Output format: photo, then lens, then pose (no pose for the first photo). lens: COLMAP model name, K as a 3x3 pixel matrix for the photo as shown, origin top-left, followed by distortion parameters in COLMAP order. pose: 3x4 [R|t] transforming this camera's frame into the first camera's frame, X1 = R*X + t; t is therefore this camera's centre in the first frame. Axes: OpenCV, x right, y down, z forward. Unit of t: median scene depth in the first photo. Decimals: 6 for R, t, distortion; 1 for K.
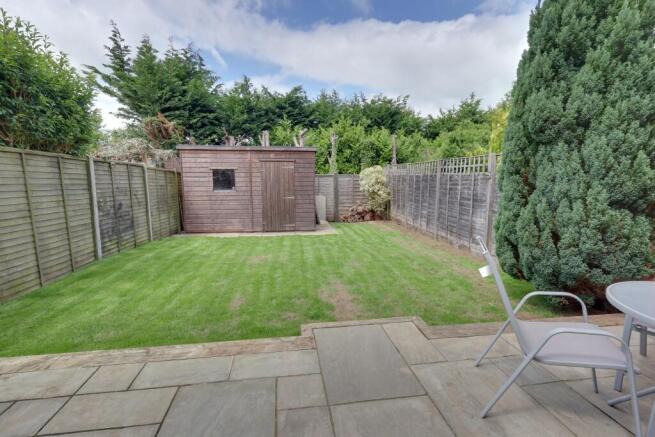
lens RADIAL K [[308.2, 0, 327.8], [0, 308.2, 221.2], [0, 0, 1]] dist [0.002627, 0.001343]
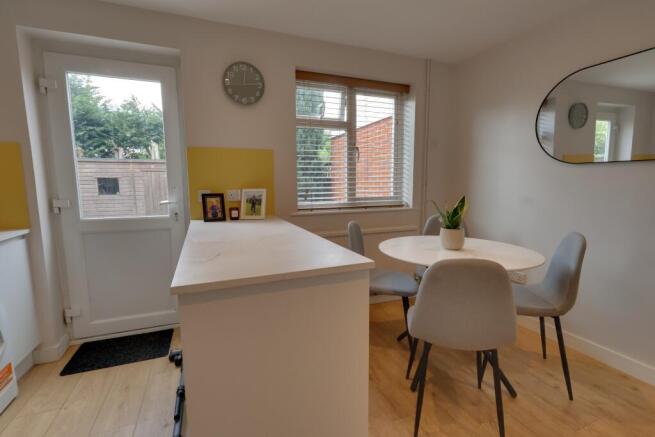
lens RADIAL K [[308.2, 0, 328.0], [0, 308.2, 218.3], [0, 0, 1]] dist [0.002627, 0.001343]
pose [[0.971766, -0.035075, 0.233326, 0.147938], [0.041942, 0.998819, -0.024537, 0.038466], [-0.232189, 0.033630, 0.972089, -0.251821]]
